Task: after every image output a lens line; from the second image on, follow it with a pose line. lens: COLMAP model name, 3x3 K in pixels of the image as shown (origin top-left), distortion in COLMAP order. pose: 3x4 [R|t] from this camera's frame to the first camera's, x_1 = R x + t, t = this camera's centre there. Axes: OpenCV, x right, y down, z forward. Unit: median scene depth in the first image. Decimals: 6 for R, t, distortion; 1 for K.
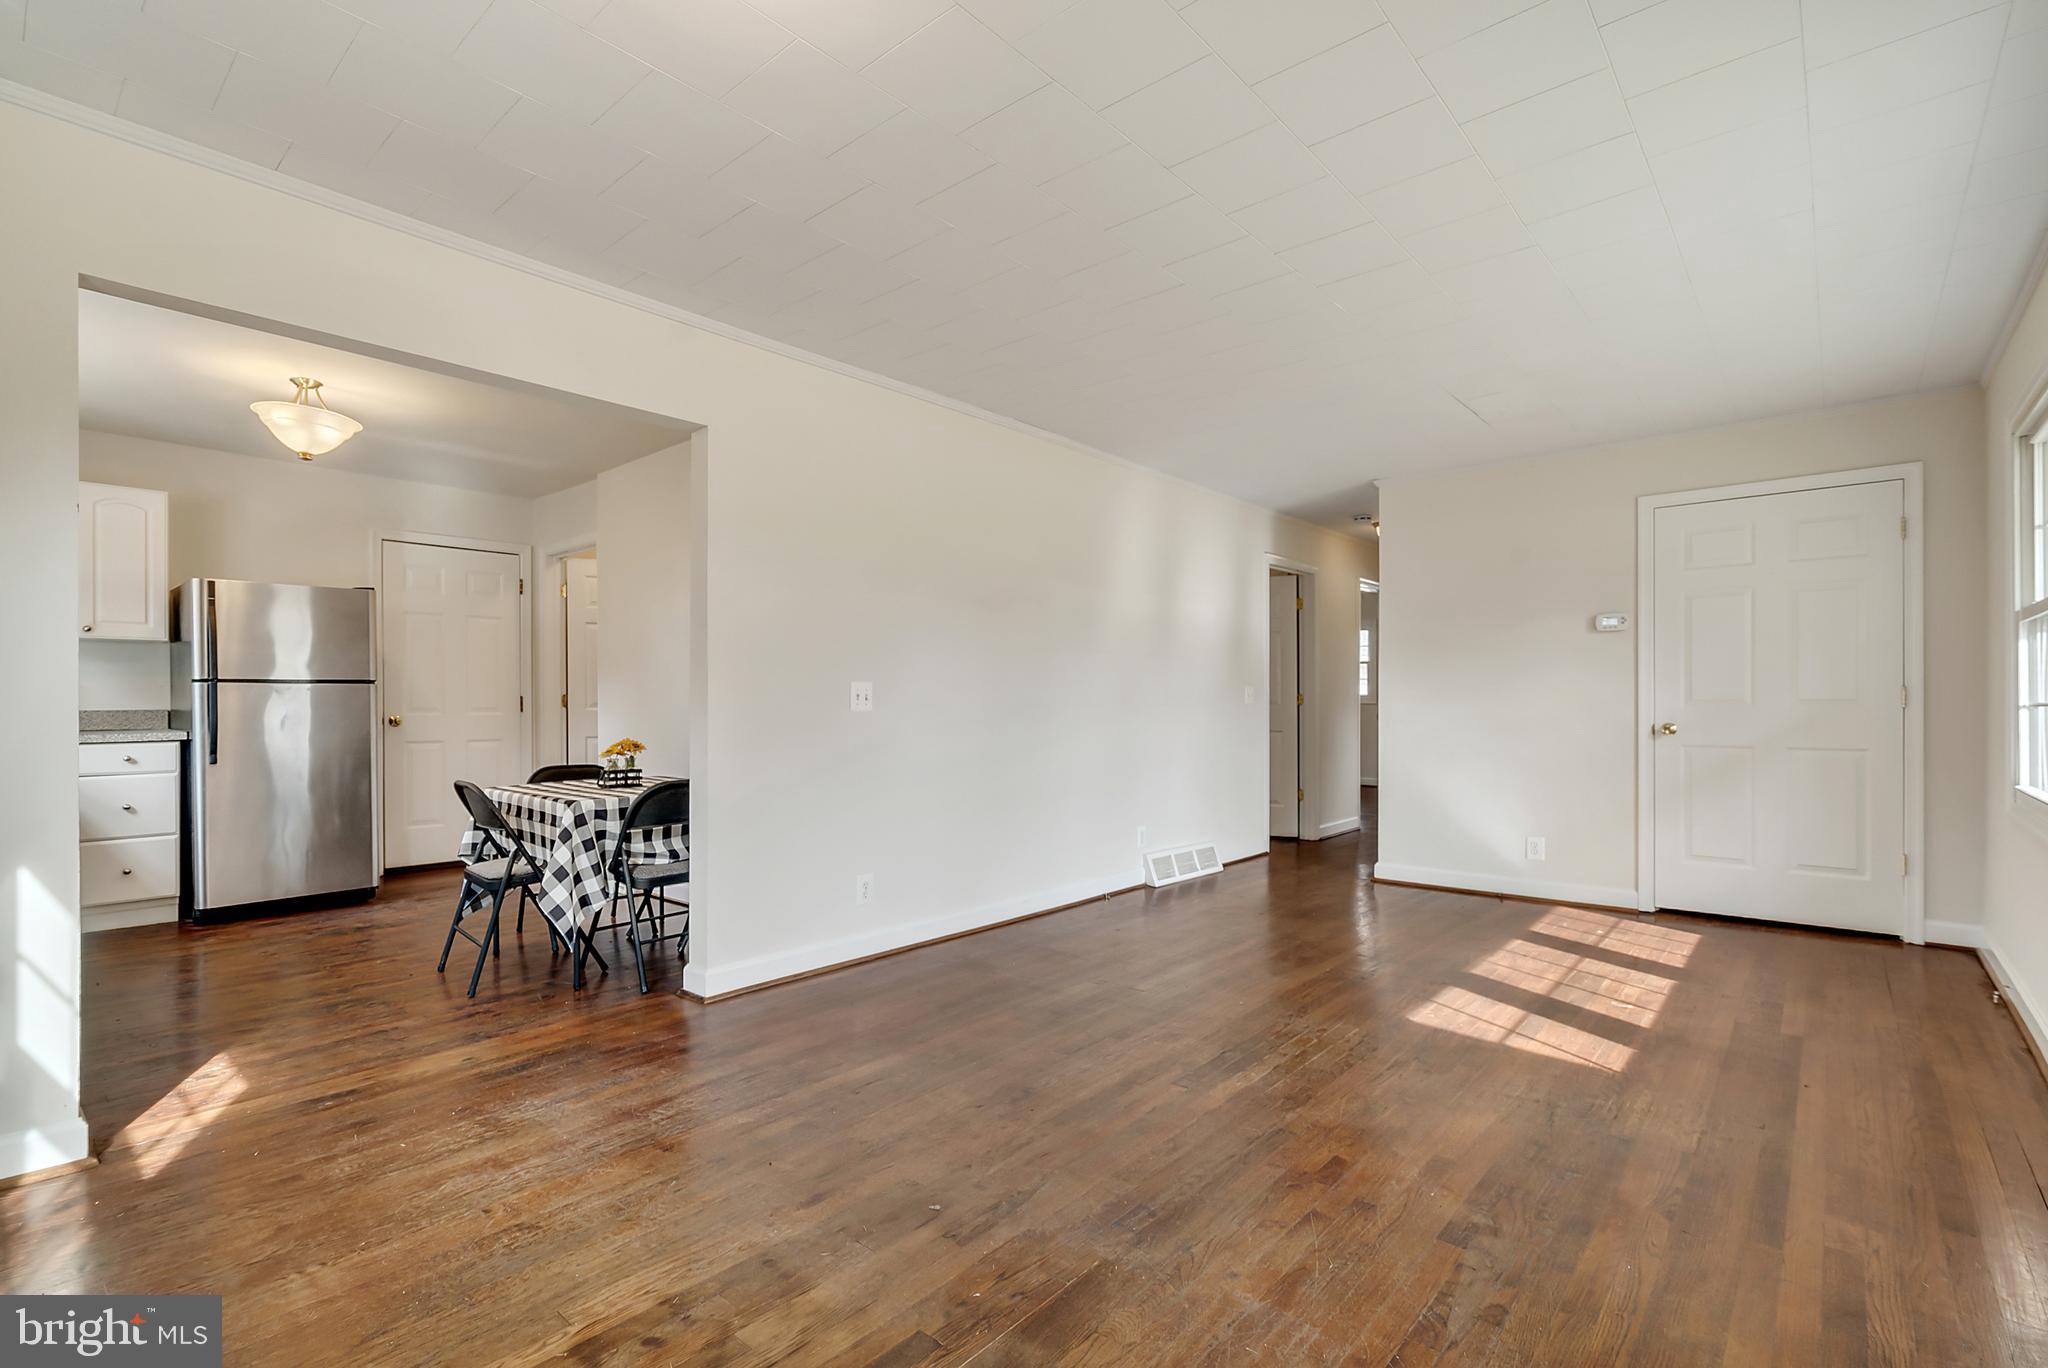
lens RADIAL K [[941.0, 0, 981.1], [0, 941.0, 706.3], [0, 0, 1]] dist [-0.003228, 0.001542]
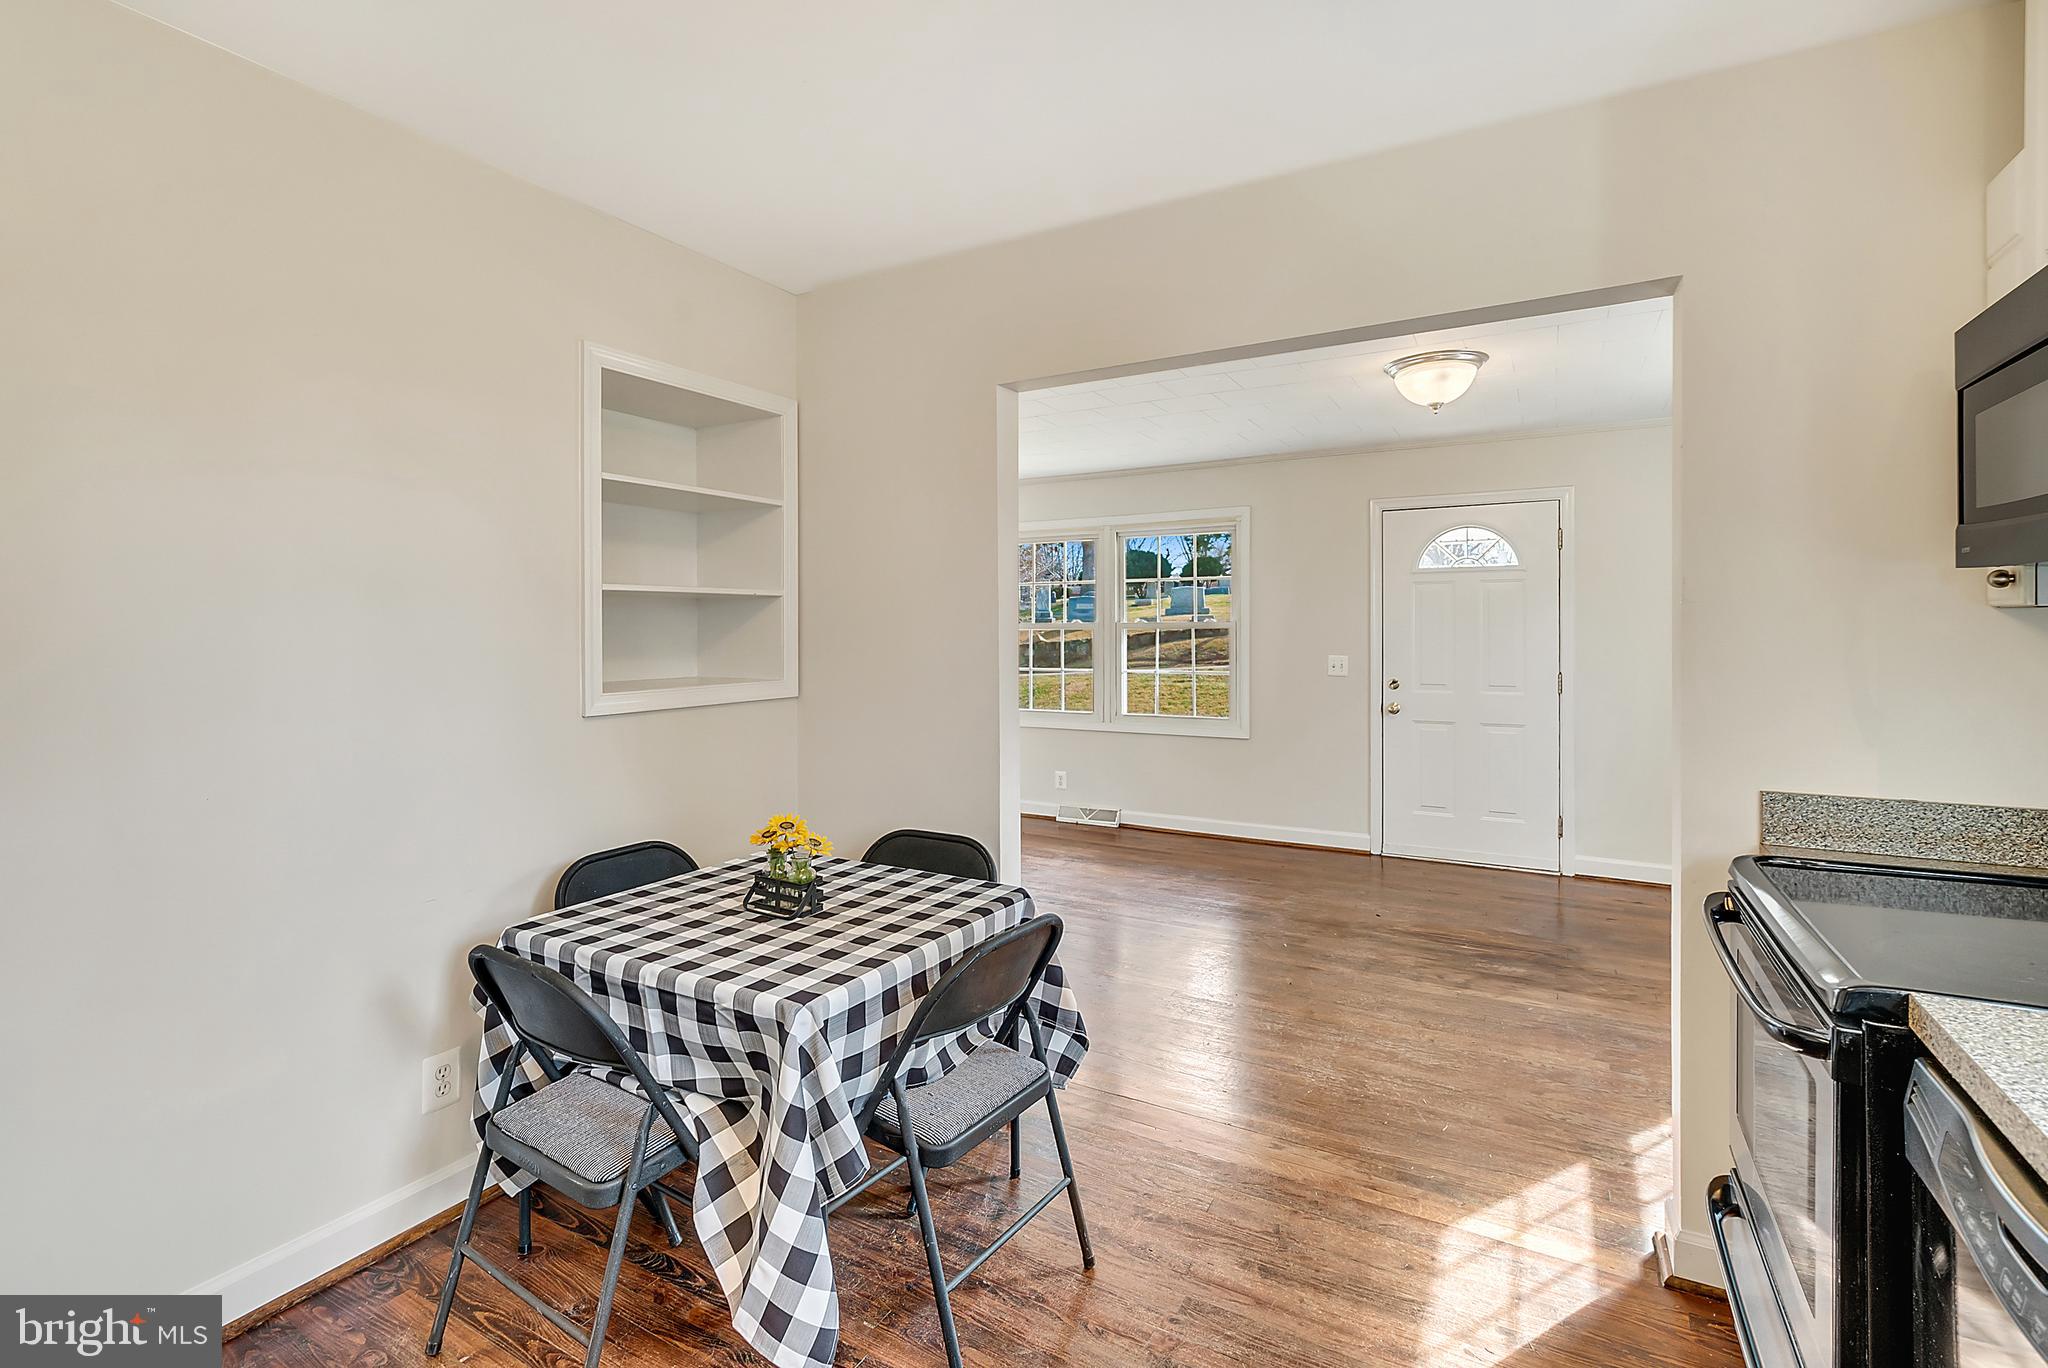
lens RADIAL K [[941.0, 0, 1011.0], [0, 941.0, 641.5], [0, 0, 1]] dist [-0.003228, 0.001542]
pose [[-0.219088, -0.010688, 0.975647, -1.535969], [0.001864, 0.999934, 0.011373, -0.116122], [-0.975703, 0.004310, -0.219053, 1.644213]]
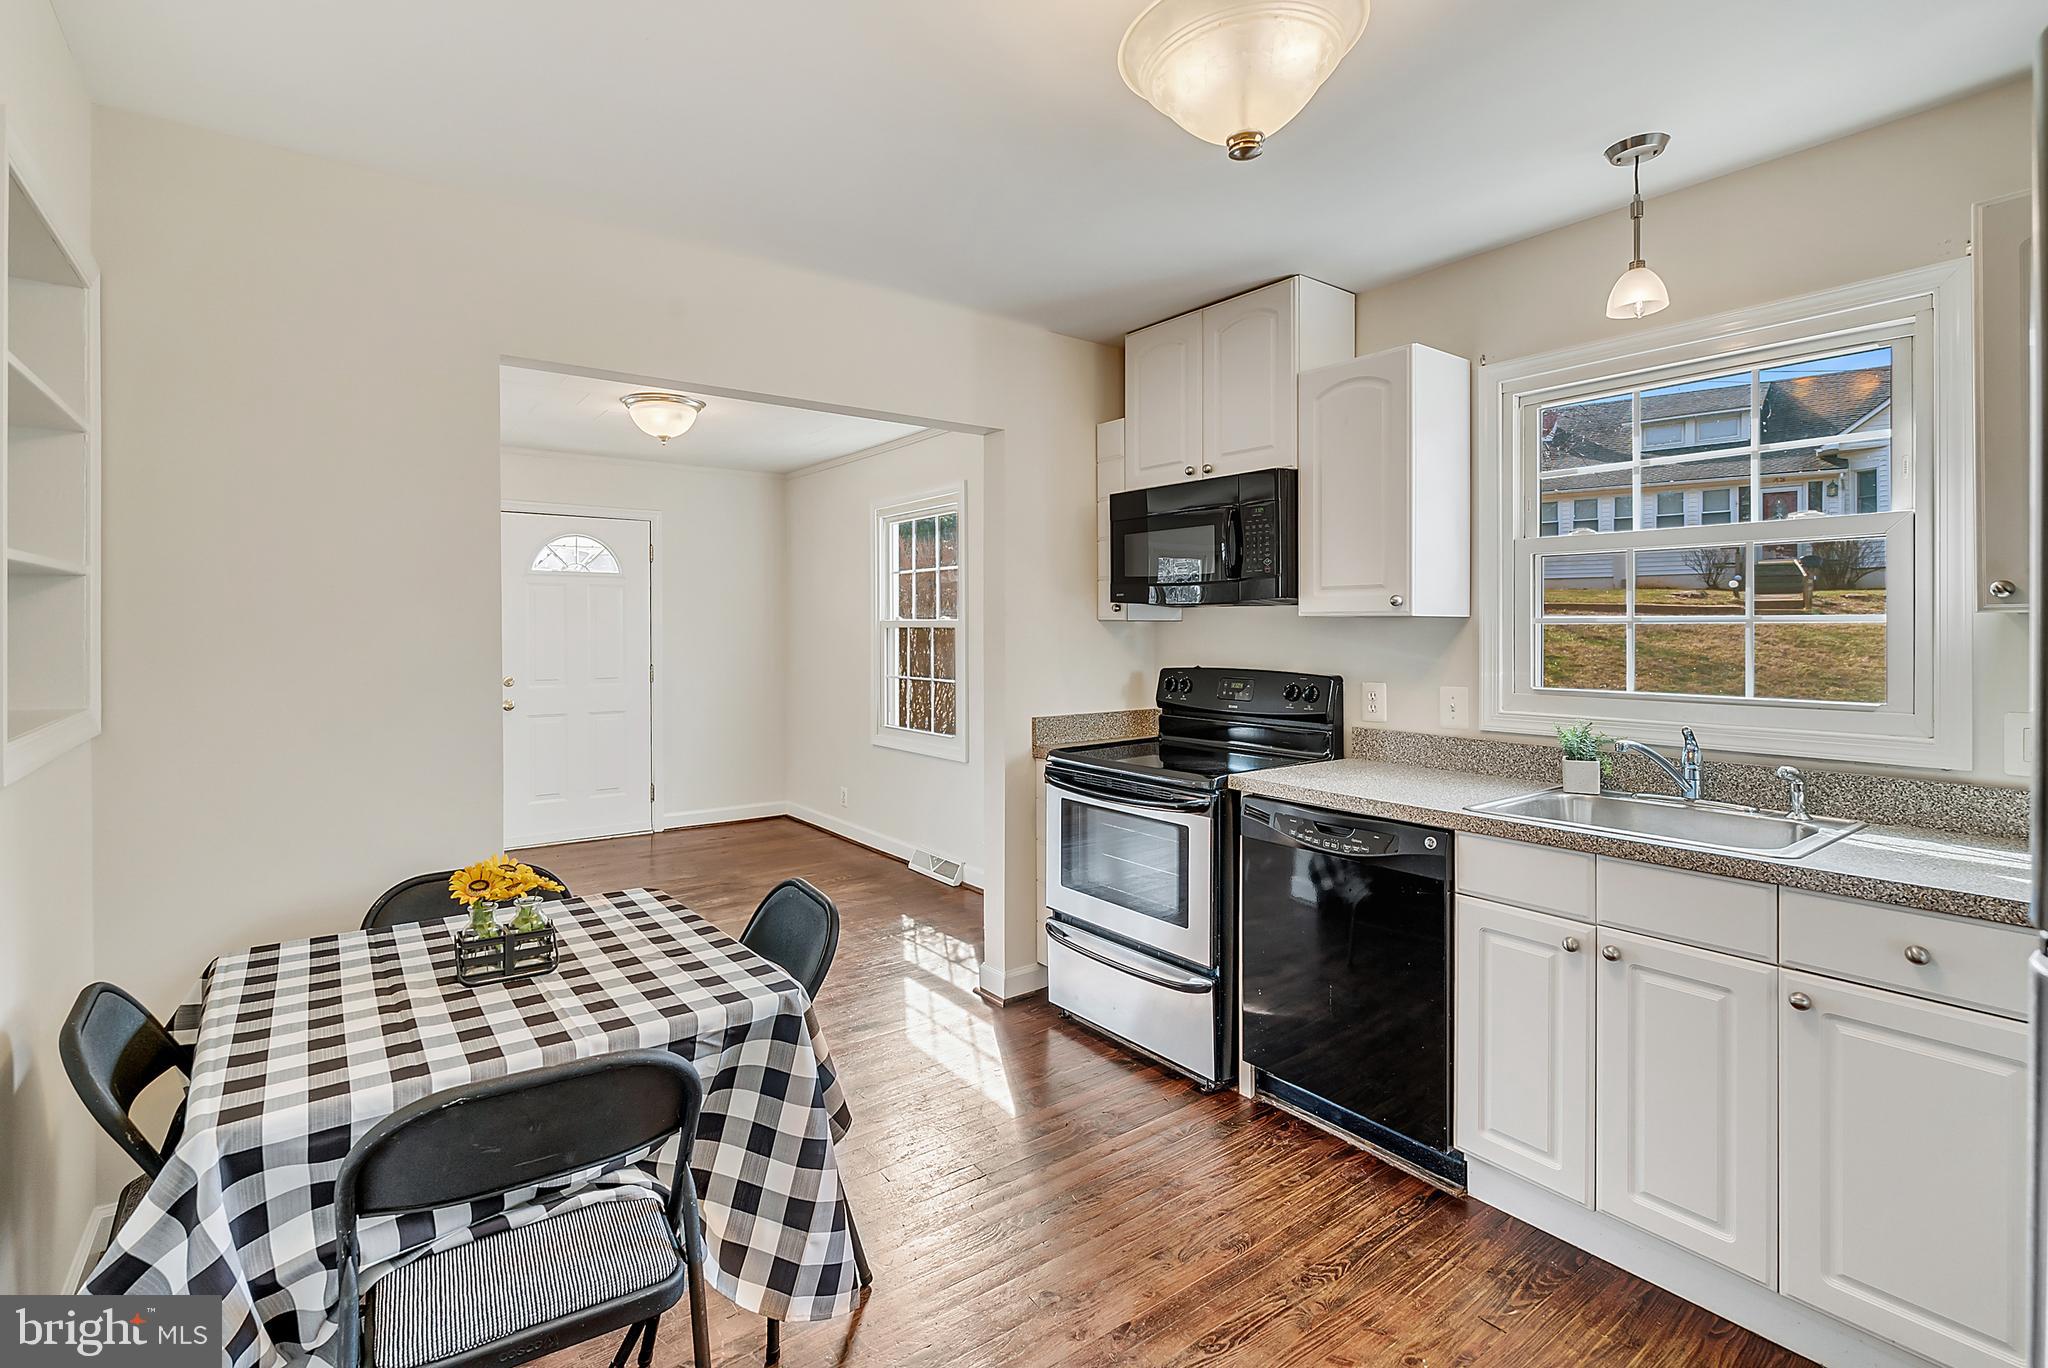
lens RADIAL K [[941.0, 0, 997.6], [0, 941.0, 630.4], [0, 0, 1]] dist [-0.003228, 0.001542]
pose [[-0.981148, 0.000122, 0.193257, -1.155781], [0.001585, 0.999971, 0.007419, -0.127538], [-0.193251, 0.007586, -0.981120, 2.285211]]
